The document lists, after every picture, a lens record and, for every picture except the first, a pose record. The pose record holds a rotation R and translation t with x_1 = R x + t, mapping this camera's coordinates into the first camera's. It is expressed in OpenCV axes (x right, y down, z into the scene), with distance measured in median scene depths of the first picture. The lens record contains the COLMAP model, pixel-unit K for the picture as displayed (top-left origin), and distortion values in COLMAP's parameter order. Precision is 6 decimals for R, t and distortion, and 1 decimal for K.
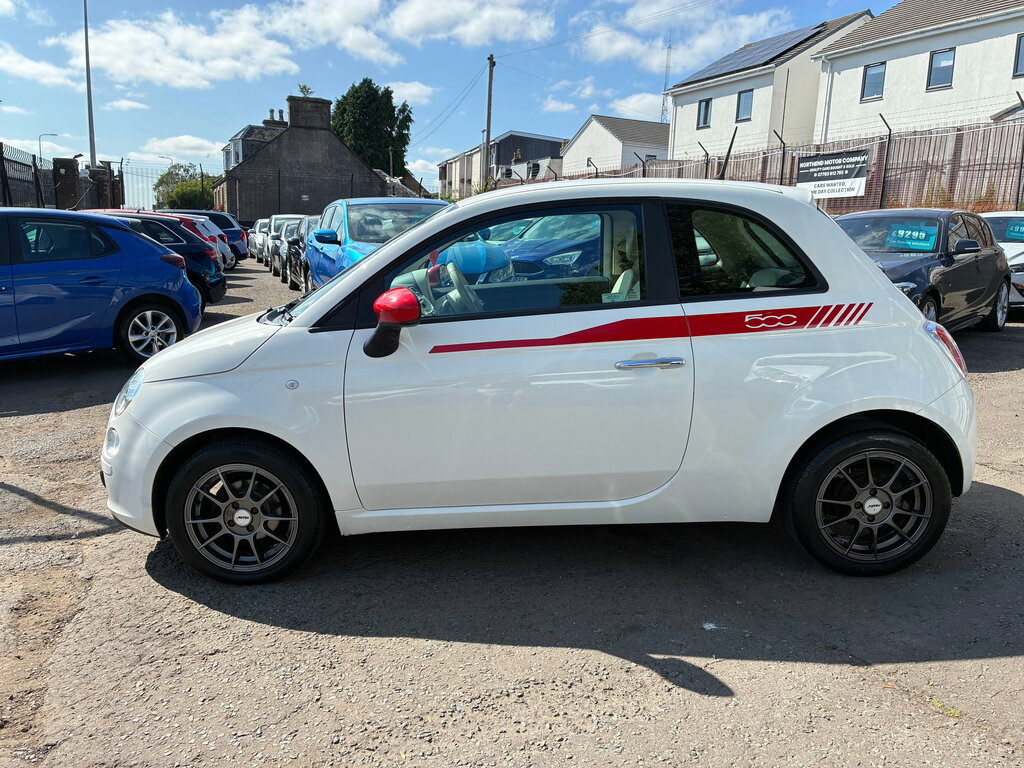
lens RADIAL K [[772.9, 0, 507.2], [0, 772.9, 389.6], [0, 0, 1]] dist [0.044678, -0.063202]
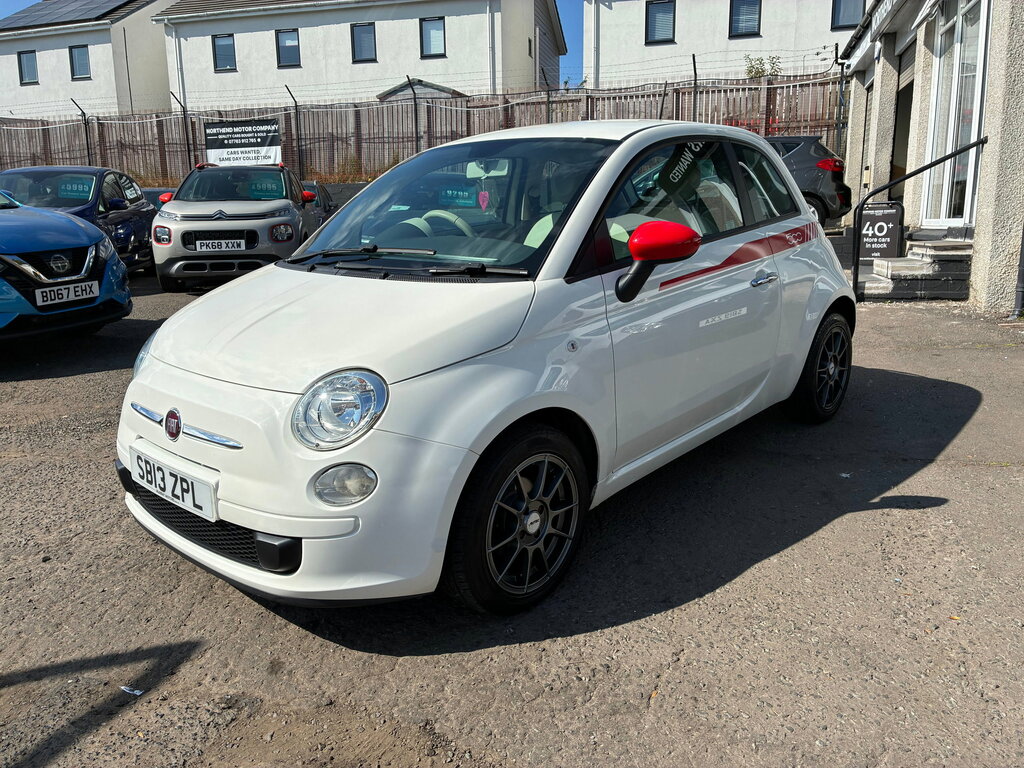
lens RADIAL K [[772.9, 0, 518.4], [0, 772.9, 384.1], [0, 0, 1]] dist [0.044678, -0.063202]
pose [[0.661701, -0.189305, 0.725476, -0.139361], [0.170378, 0.980252, 0.100385, -0.009099], [-0.730153, 0.057181, 0.680887, 0.070534]]
